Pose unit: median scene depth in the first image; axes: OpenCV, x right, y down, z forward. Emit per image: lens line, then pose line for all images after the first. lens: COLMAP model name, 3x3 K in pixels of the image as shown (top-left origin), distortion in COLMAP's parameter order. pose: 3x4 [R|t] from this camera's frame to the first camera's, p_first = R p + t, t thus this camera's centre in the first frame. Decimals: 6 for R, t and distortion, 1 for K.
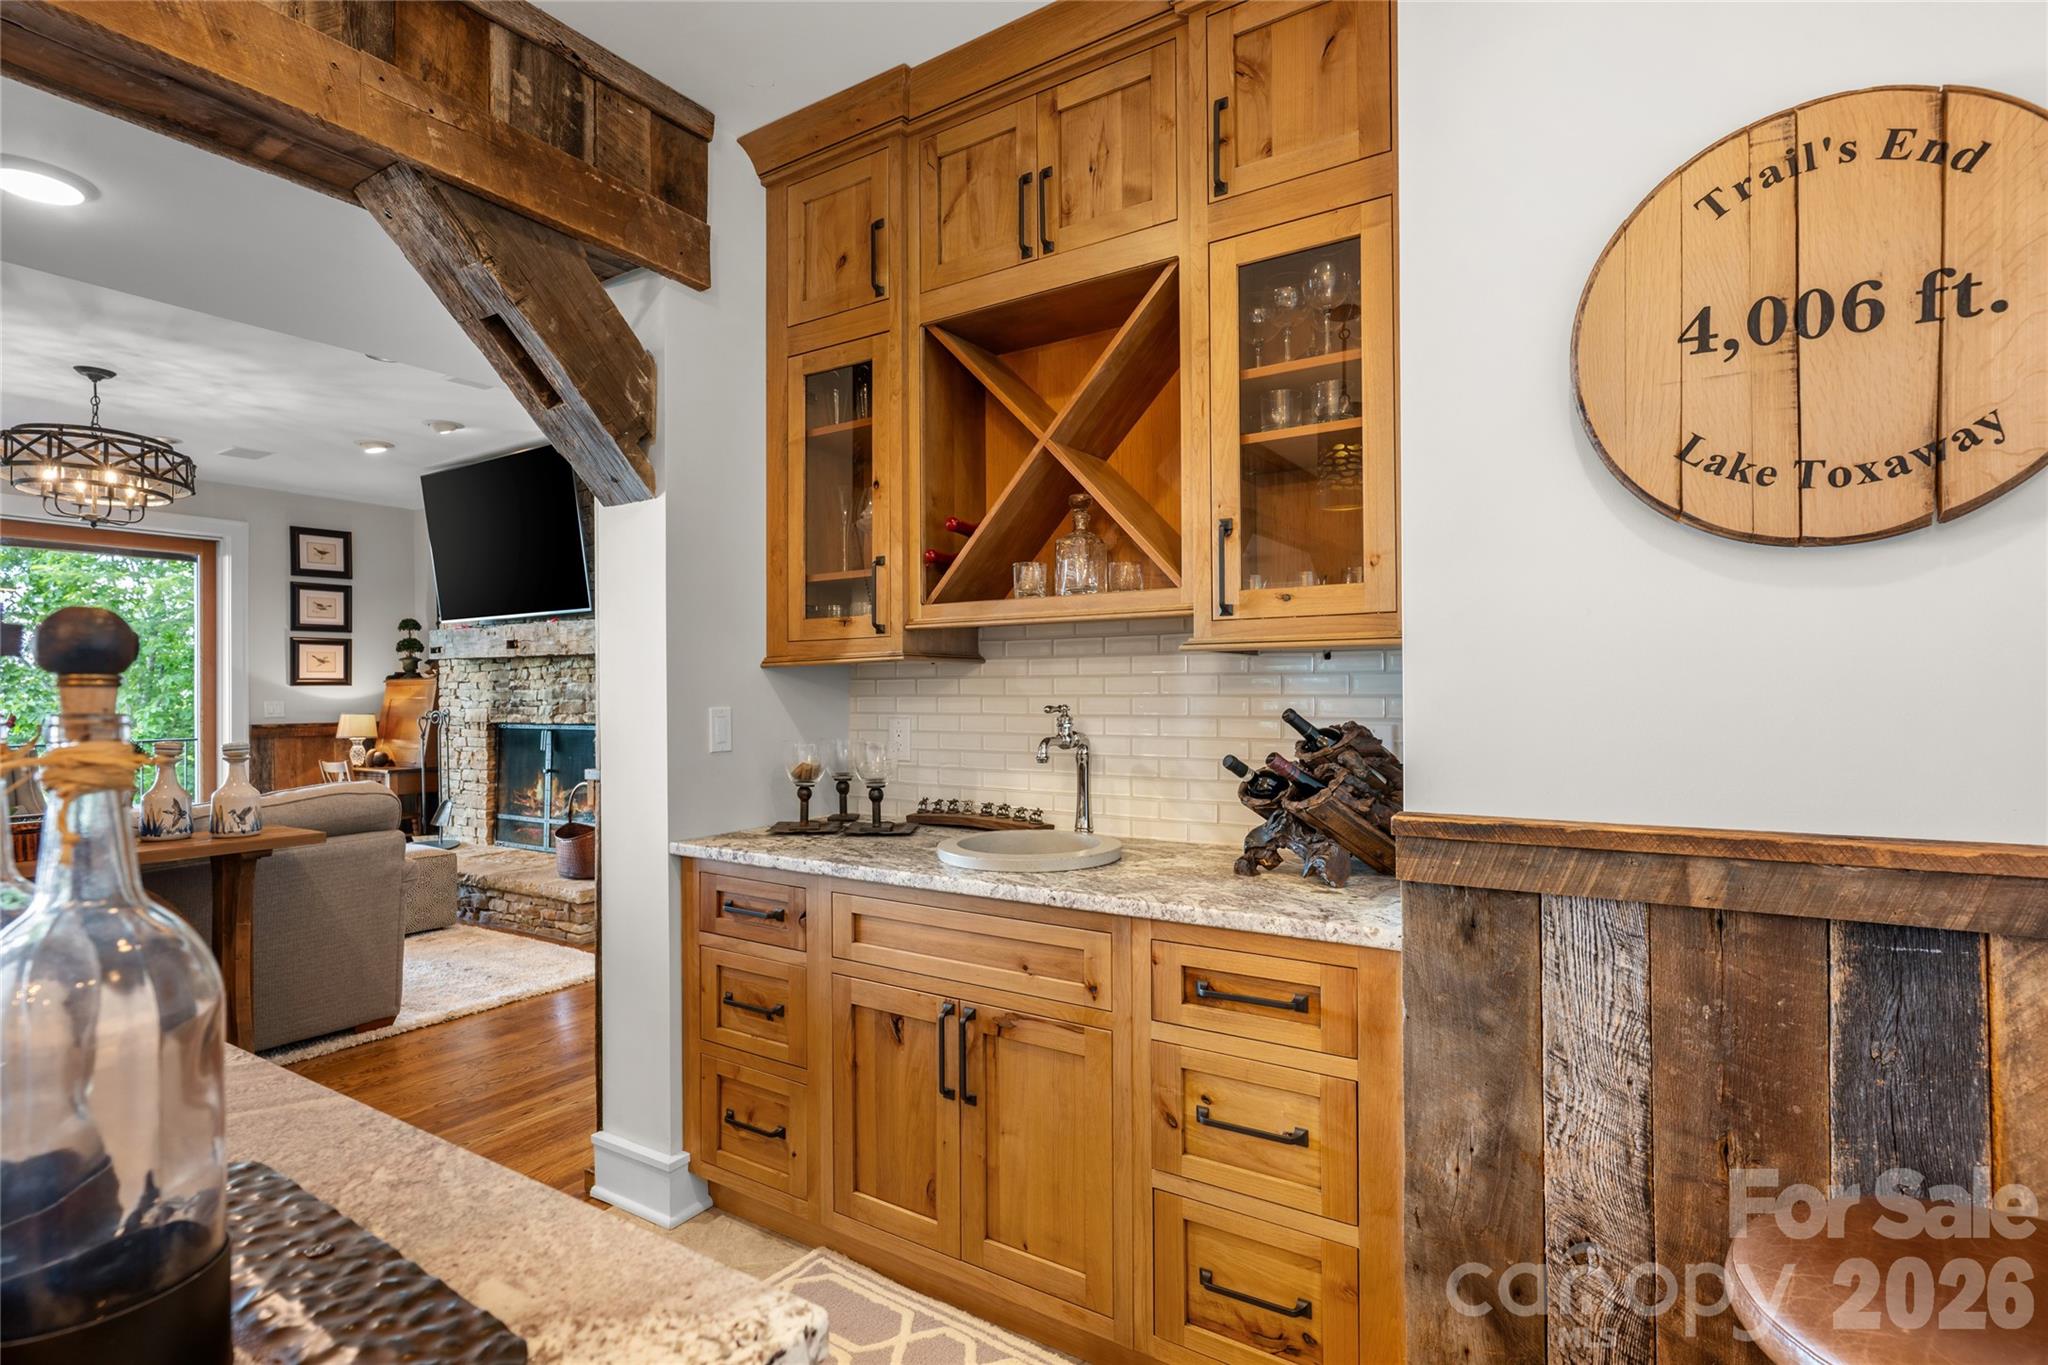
lens RADIAL K [[983.5, 0, 1030.0], [0, 983.5, 689.0], [0, 0, 1]] dist [-0.001505, 0.001307]
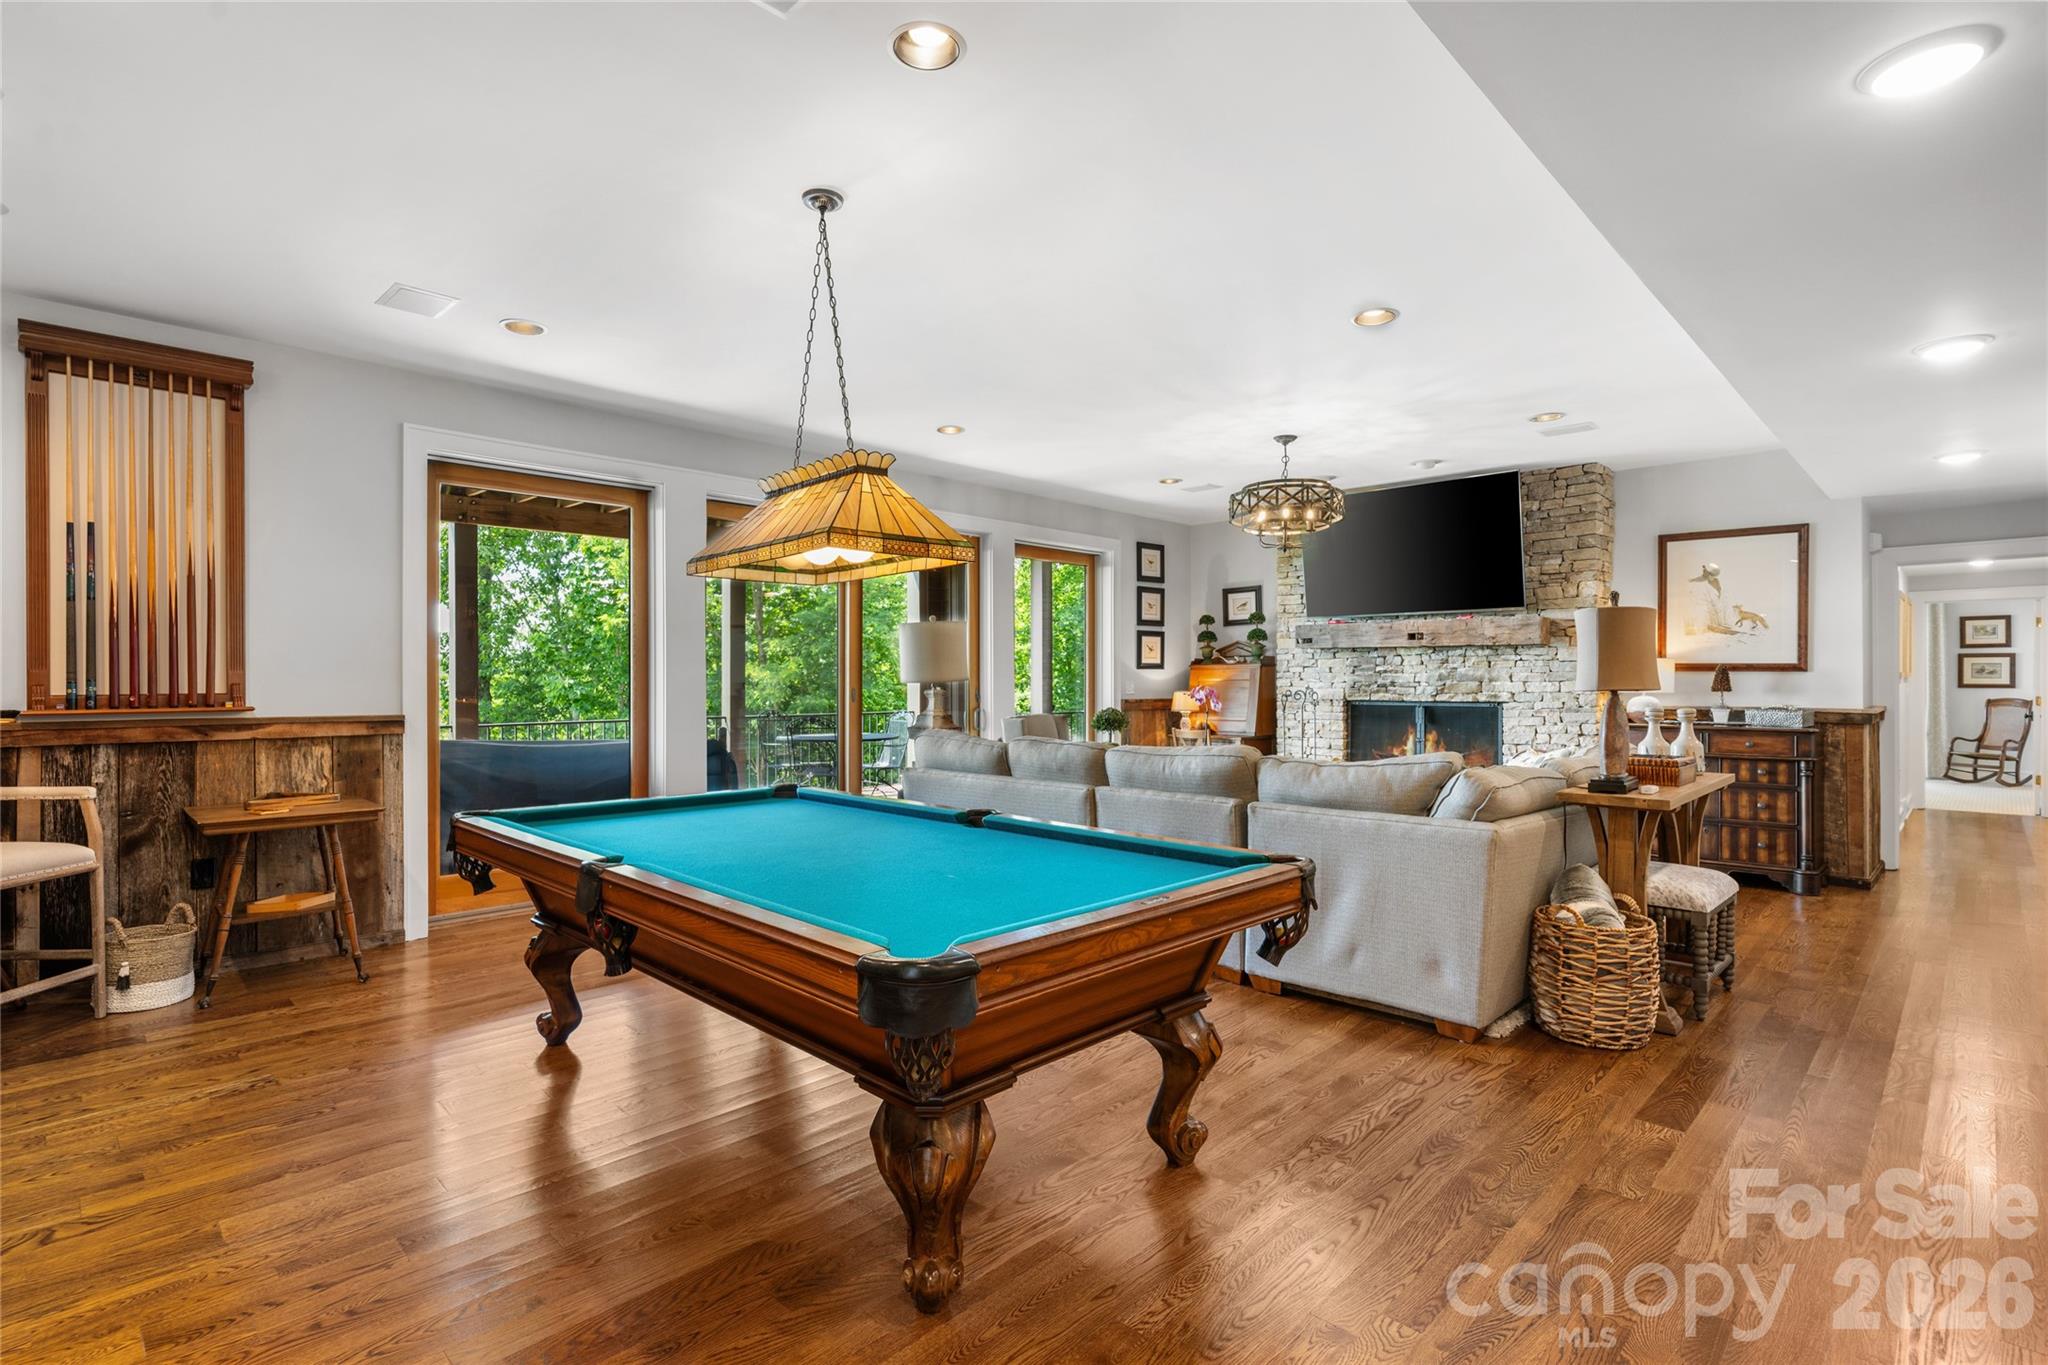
lens RADIAL K [[983.5, 0, 1021.6], [0, 983.5, 676.3], [0, 0, 1]] dist [-0.001505, 0.001307]
pose [[0.979440, 0.007489, -0.201594, -2.182744], [-0.007605, 0.999971, 0.000196, 0.022731], [0.201590, 0.001341, 0.979469, -0.869307]]
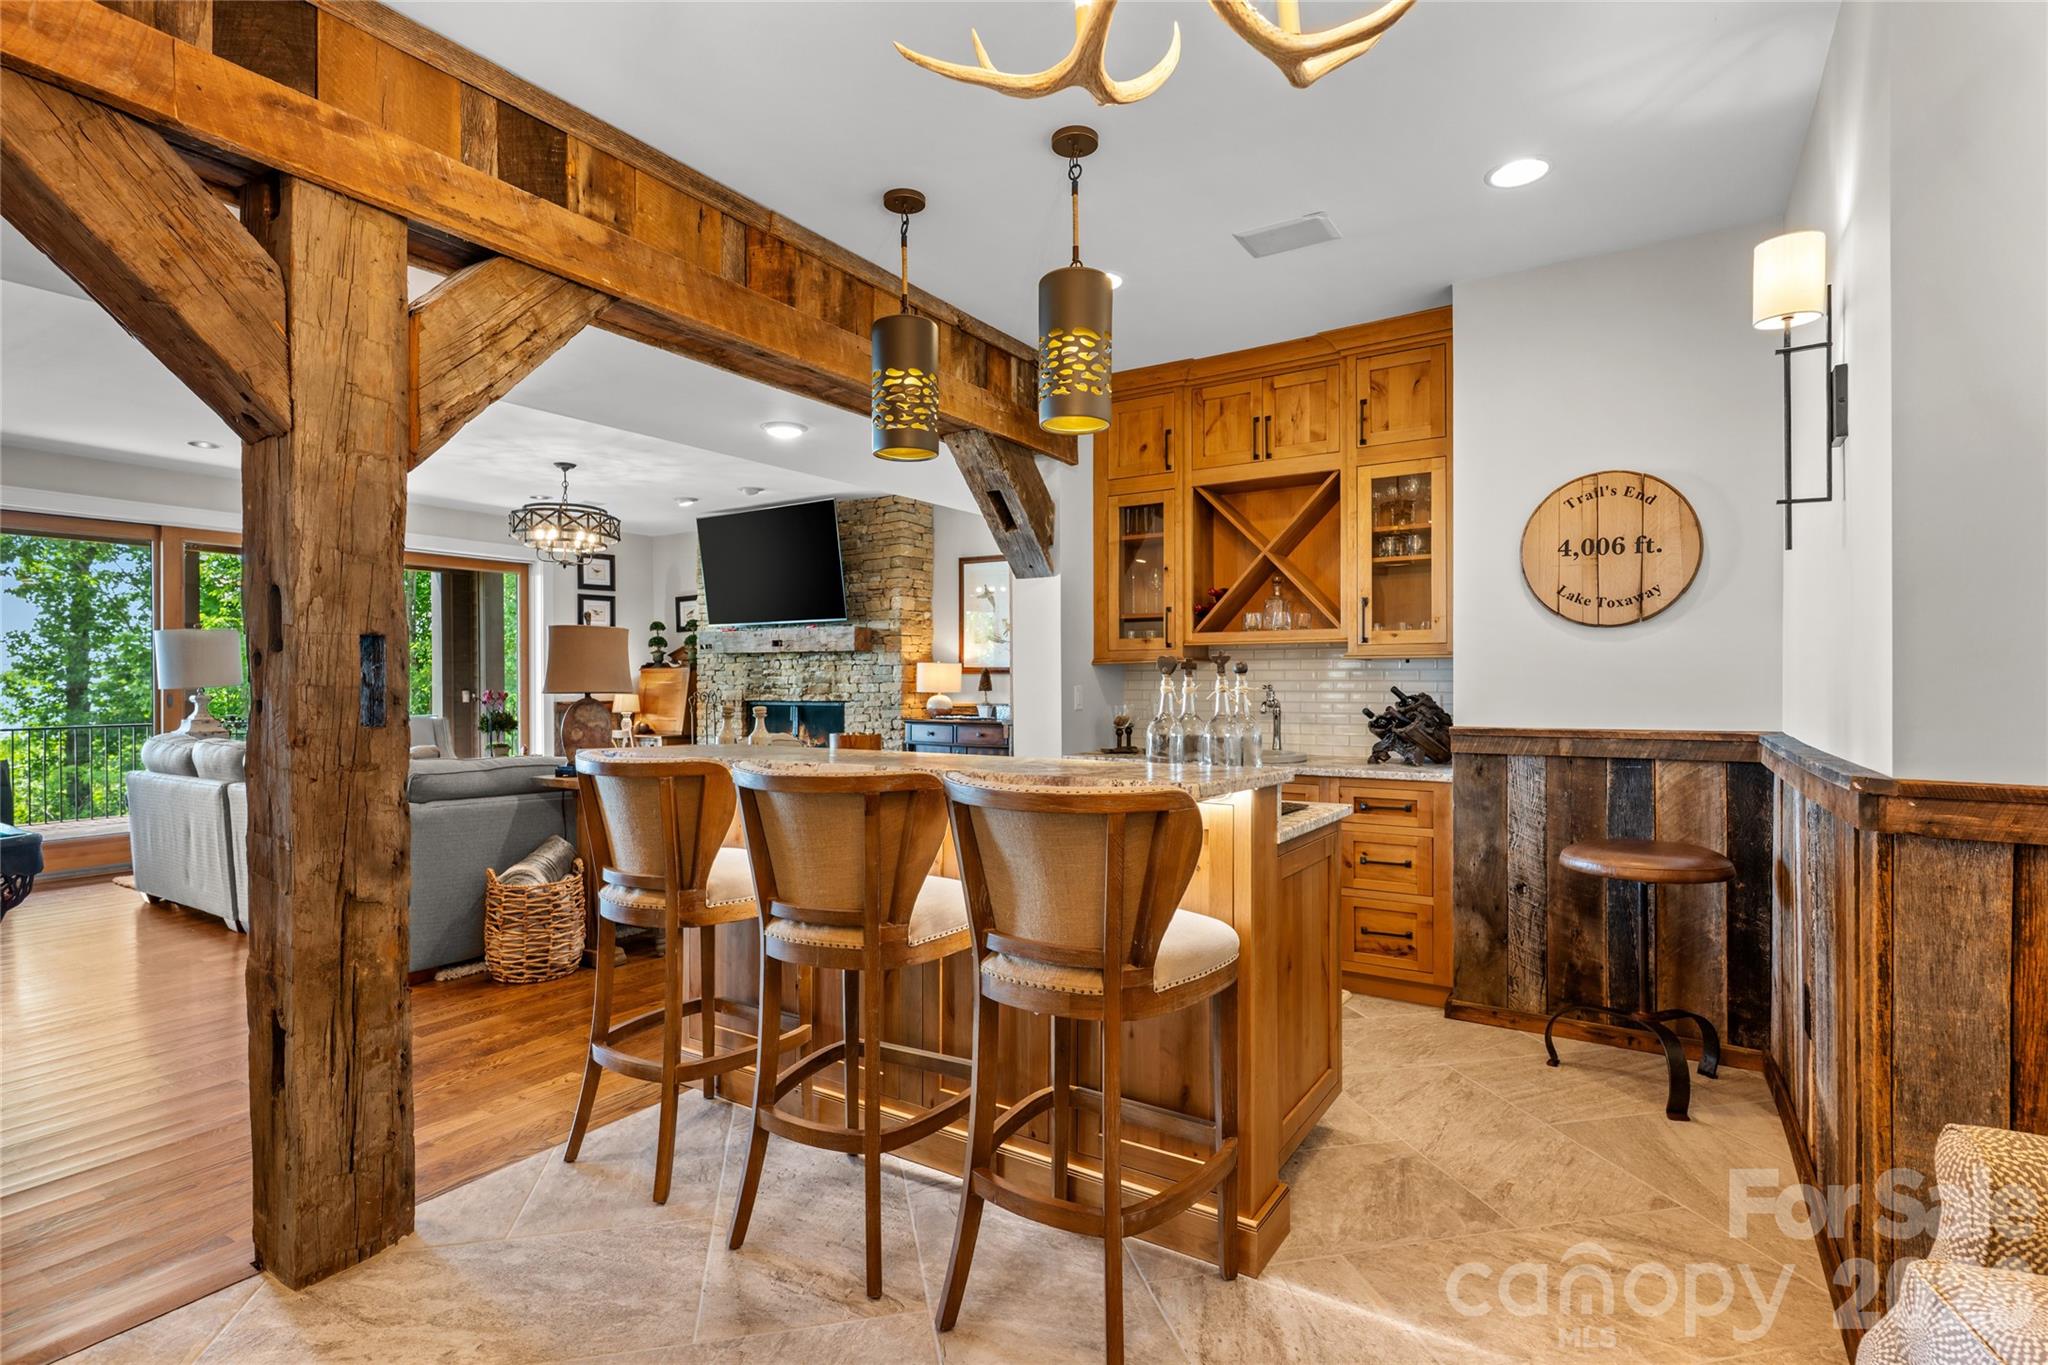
lens RADIAL K [[983.5, 0, 1025.4], [0, 983.5, 685.2], [0, 0, 1]] dist [-0.001505, 0.001307]
pose [[0.999993, 0.003823, -0.000568, -0.511137], [-0.003819, 0.999963, 0.007646, 0.003777], [0.000597, -0.007644, 0.999971, -1.084058]]
